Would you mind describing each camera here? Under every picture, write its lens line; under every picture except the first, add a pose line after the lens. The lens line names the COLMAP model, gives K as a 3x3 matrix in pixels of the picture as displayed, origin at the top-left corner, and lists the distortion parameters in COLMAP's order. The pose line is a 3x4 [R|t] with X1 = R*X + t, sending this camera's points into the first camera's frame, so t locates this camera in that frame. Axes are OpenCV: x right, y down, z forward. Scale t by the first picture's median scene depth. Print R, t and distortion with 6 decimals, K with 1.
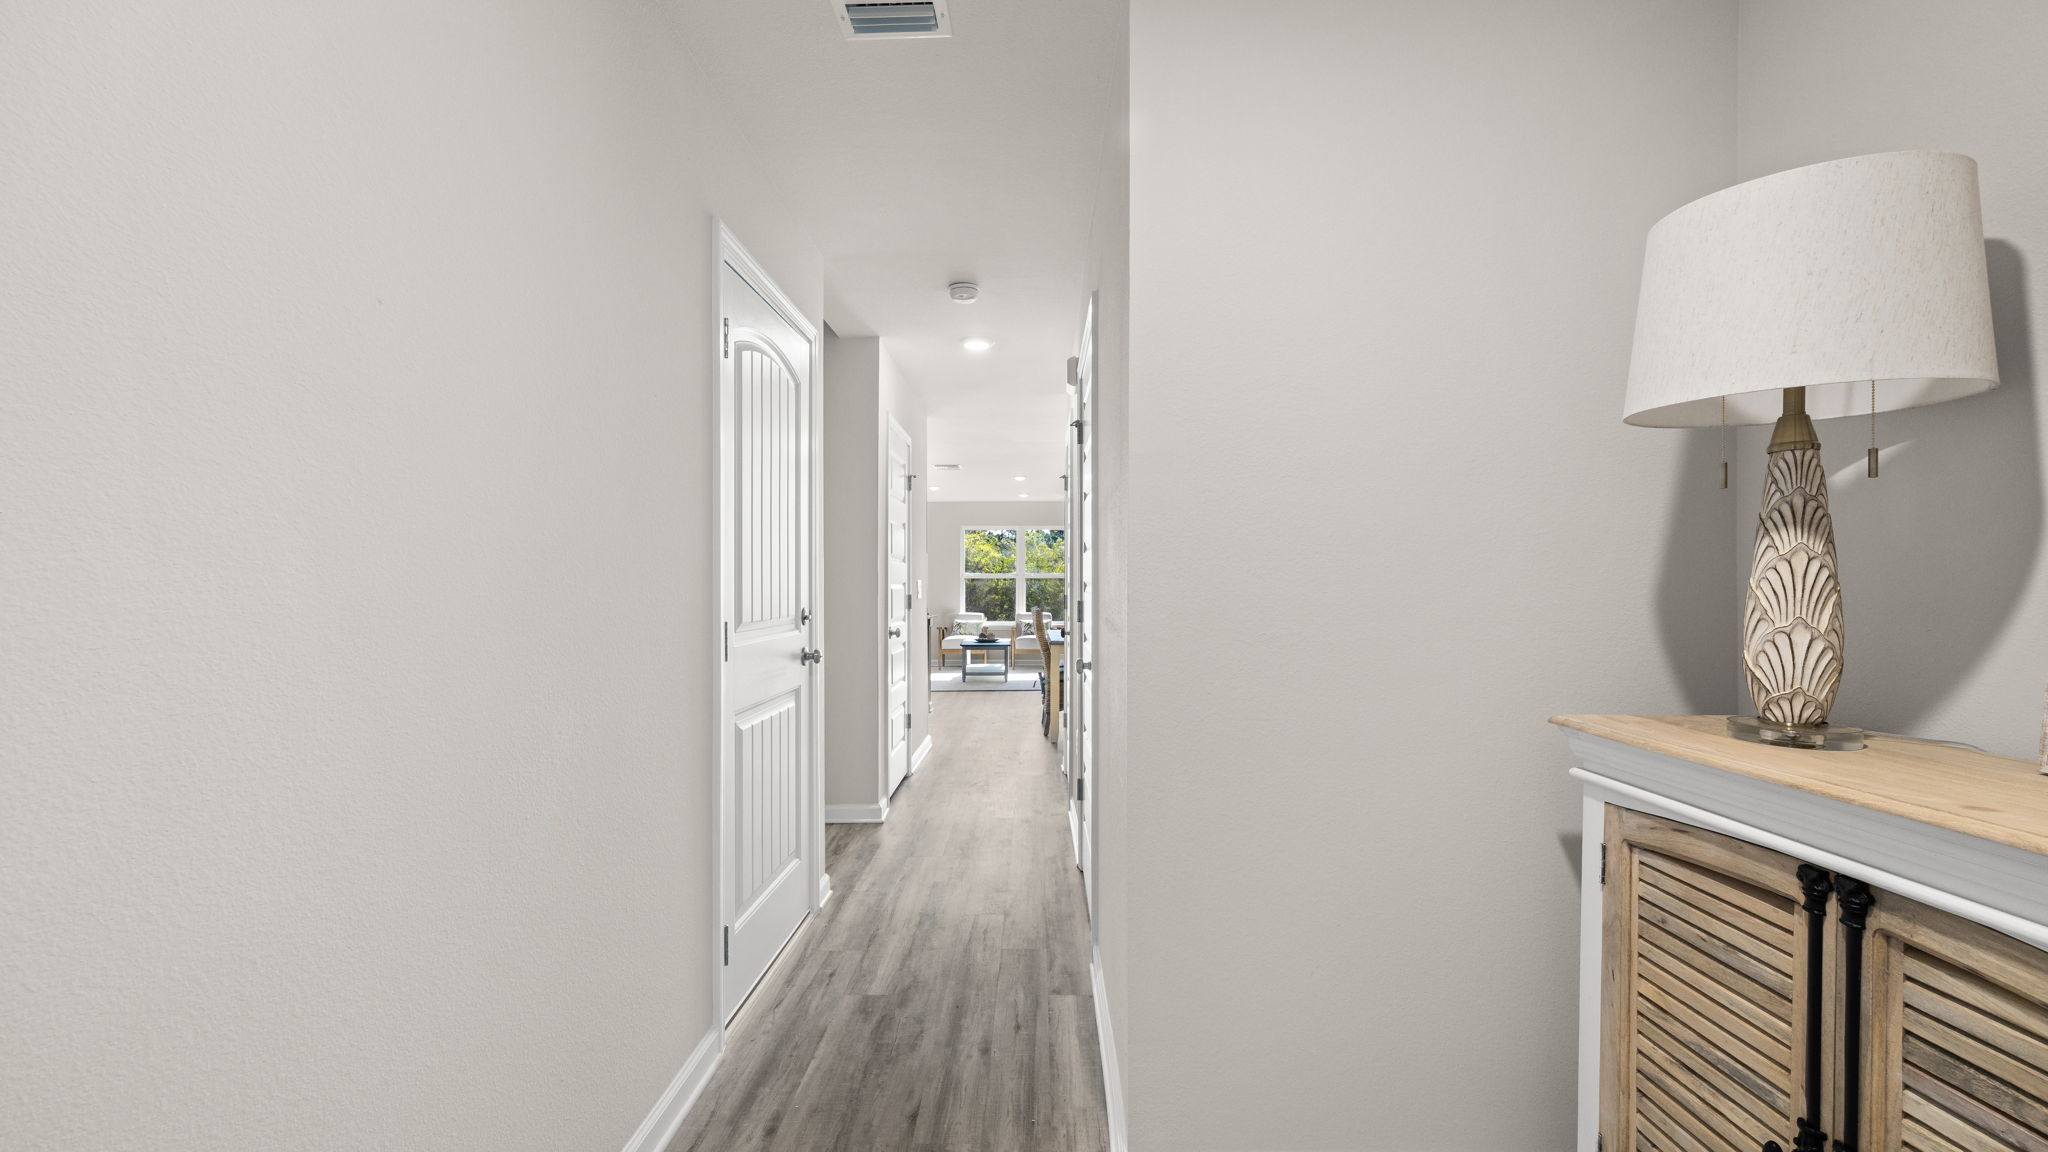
lens RADIAL K [[838.1, 0, 1025.6], [0, 838.1, 579.5], [0, 0, 1]] dist [-0.000117, 0.000561]
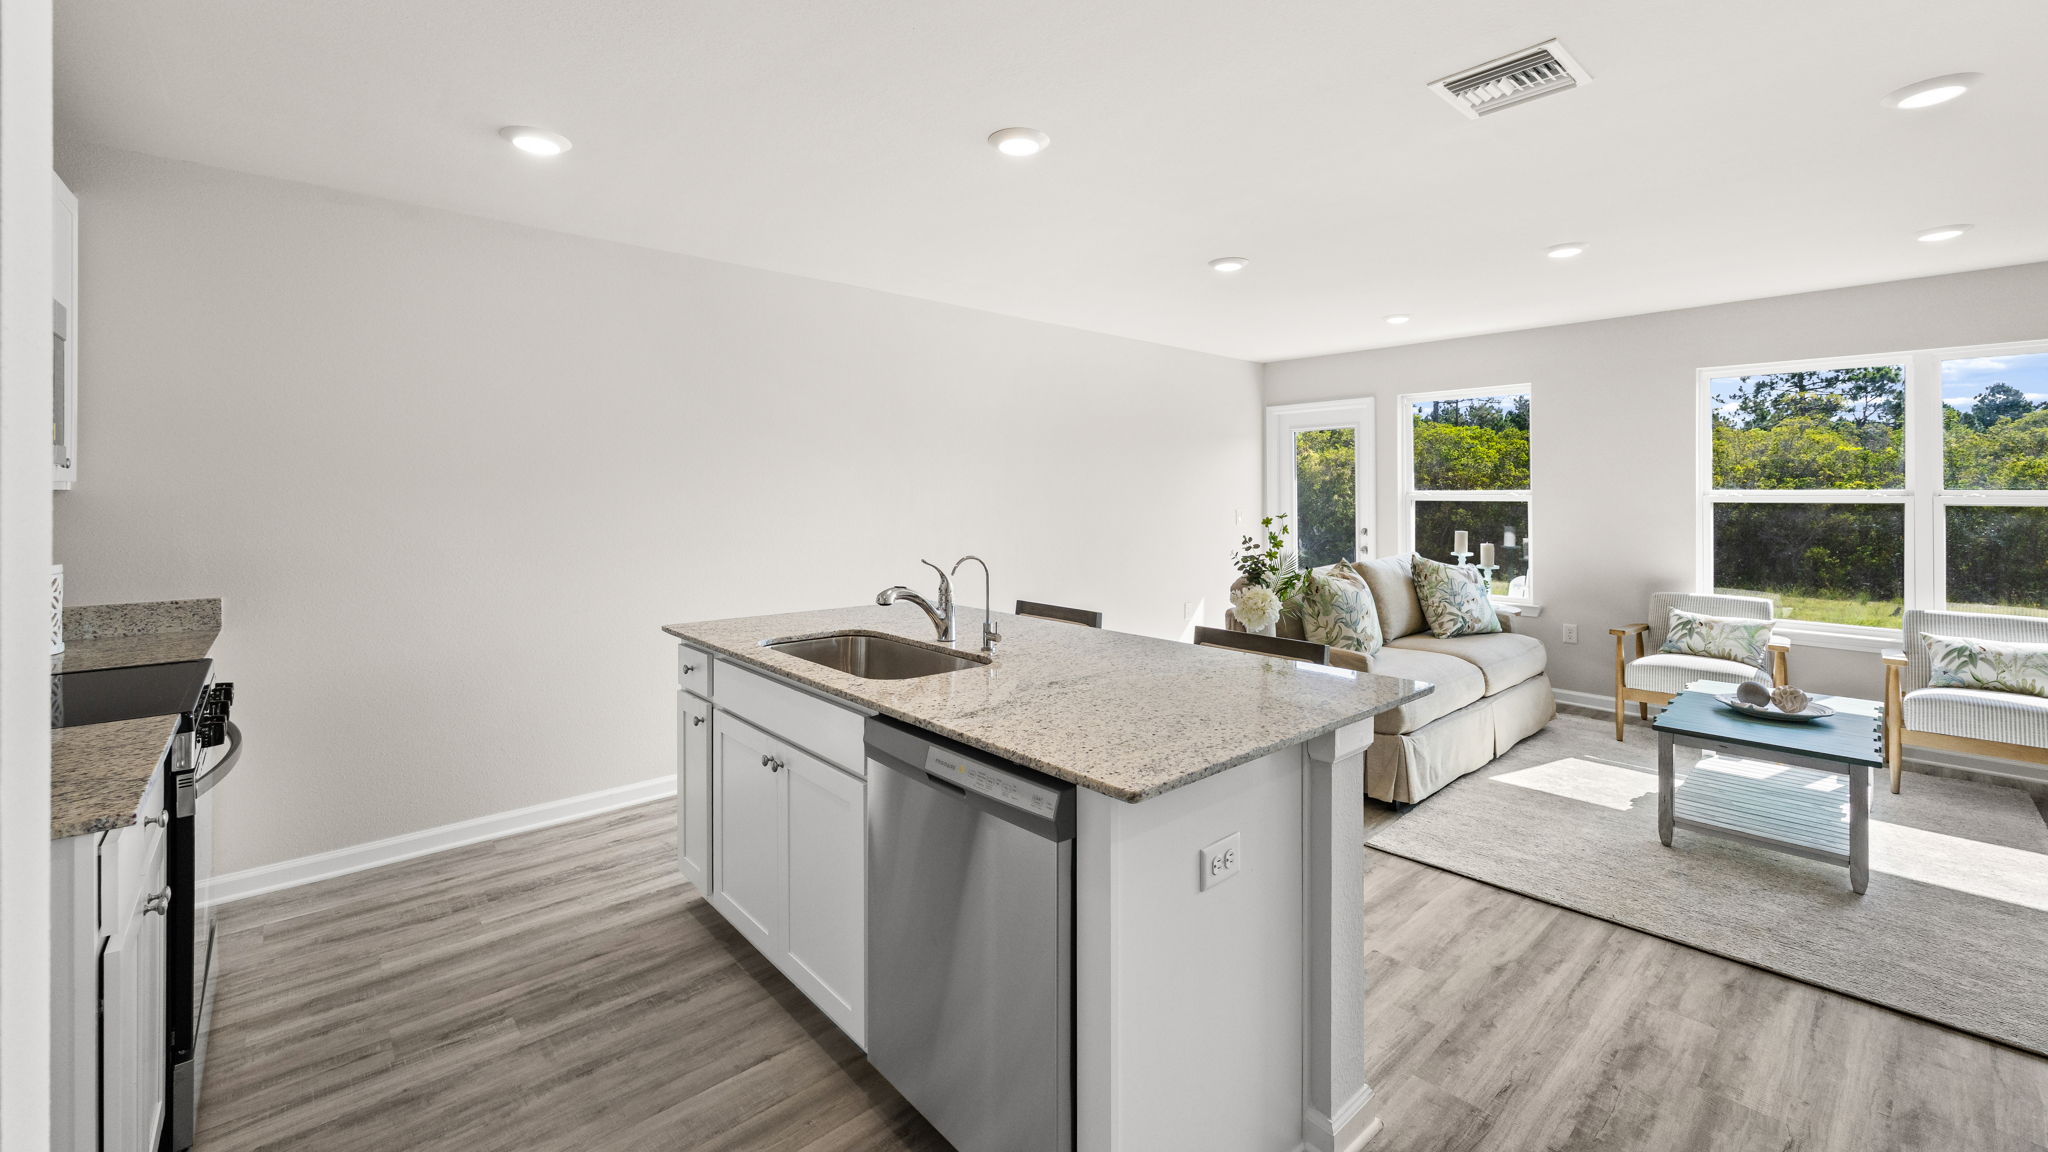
lens RADIAL K [[838.1, 0, 1010.5], [0, 838.1, 478.8], [0, 0, 1]] dist [-0.000117, 0.000561]
pose [[0.673892, -0.011118, -0.738747, -0.004102], [0.001684, 0.999907, -0.013512, -0.007568], [0.738828, 0.007862, 0.673848, 0.503924]]
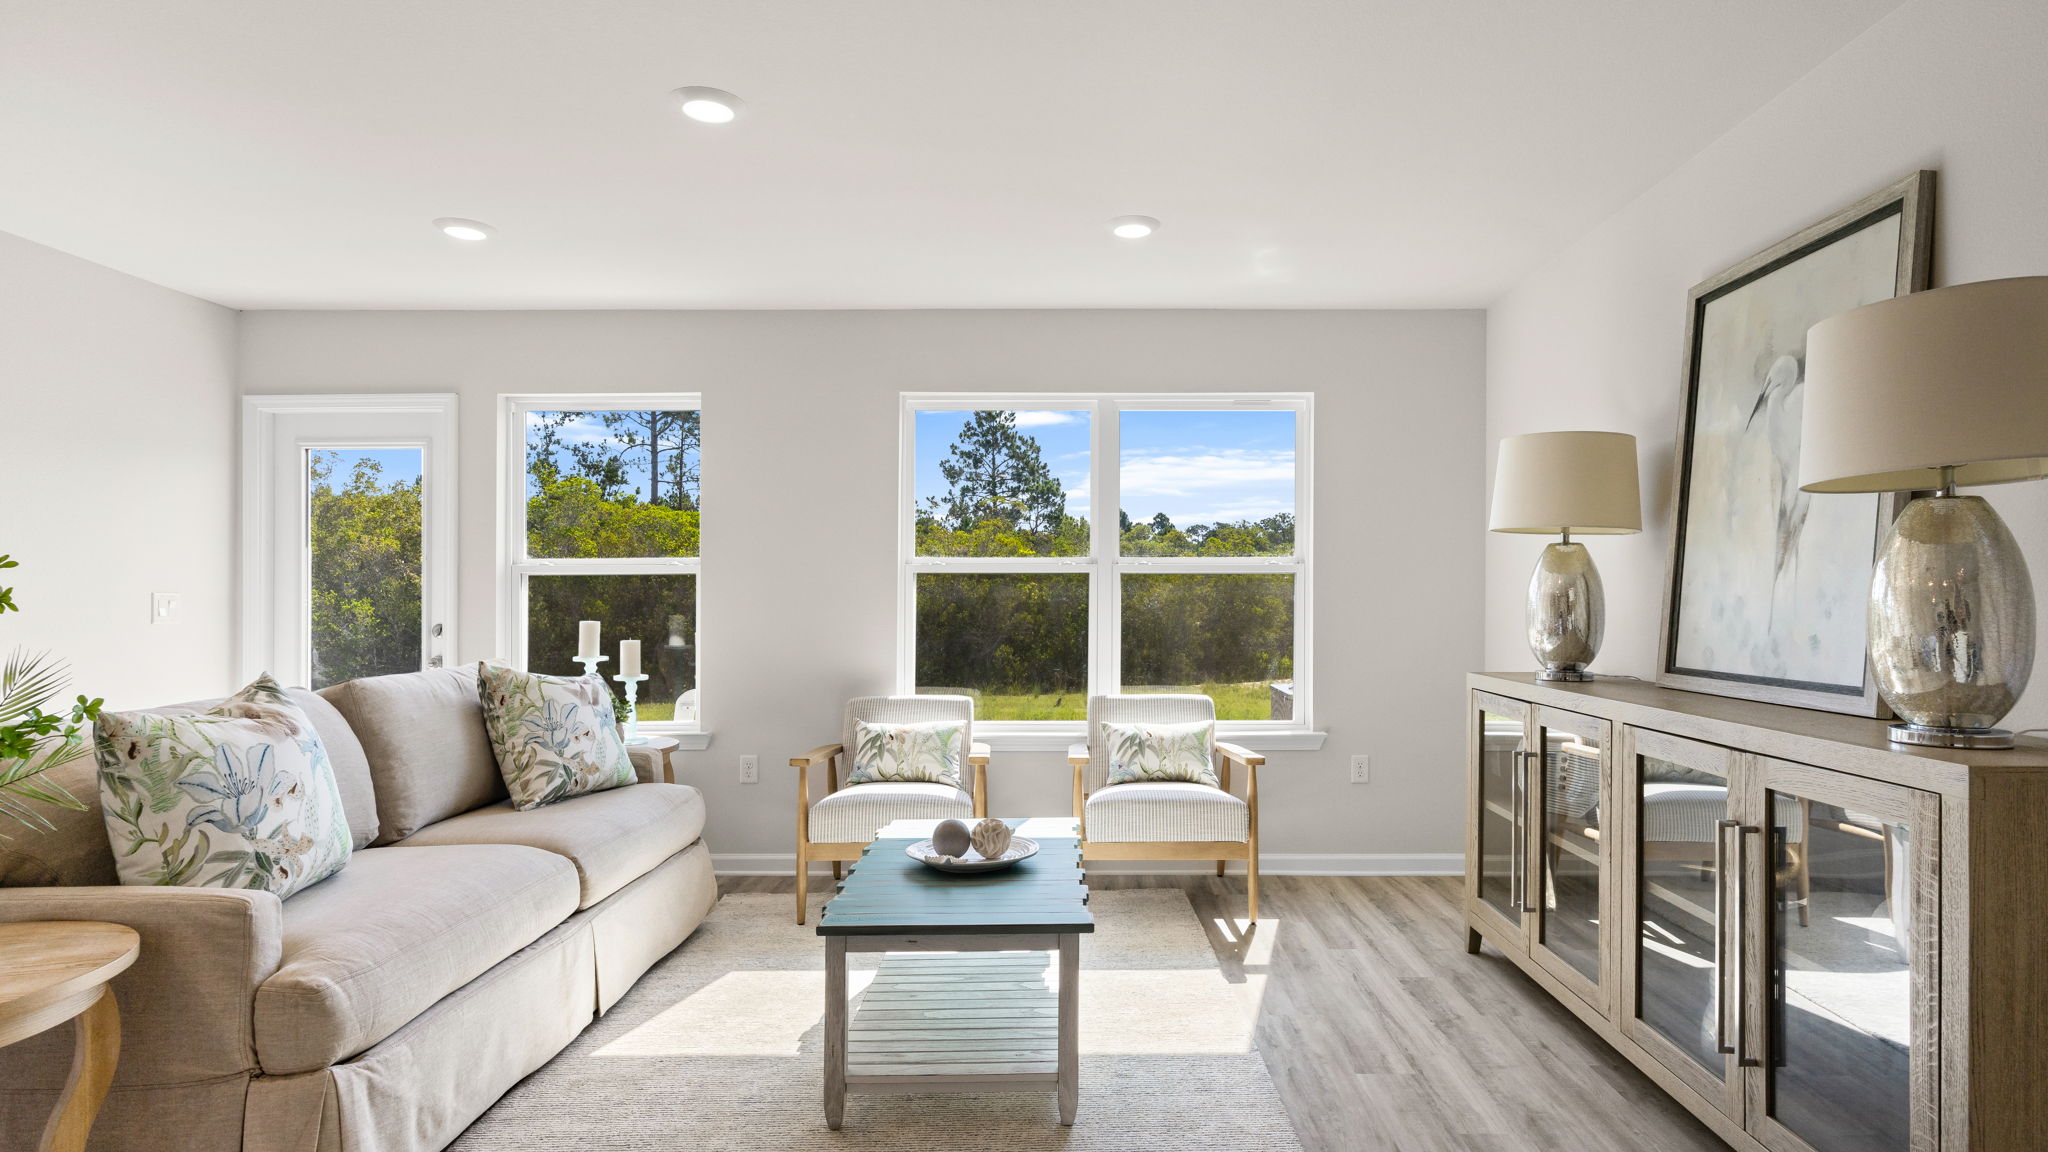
lens RADIAL K [[838.1, 0, 1070.8], [0, 838.1, 618.6], [0, 0, 1]] dist [-0.000117, 0.000561]
pose [[0.999710, -0.001499, 0.024049, -0.024062], [0.001553, 0.999996, -0.002193, 0.014443], [-0.024045, 0.002230, 0.999708, 0.706597]]
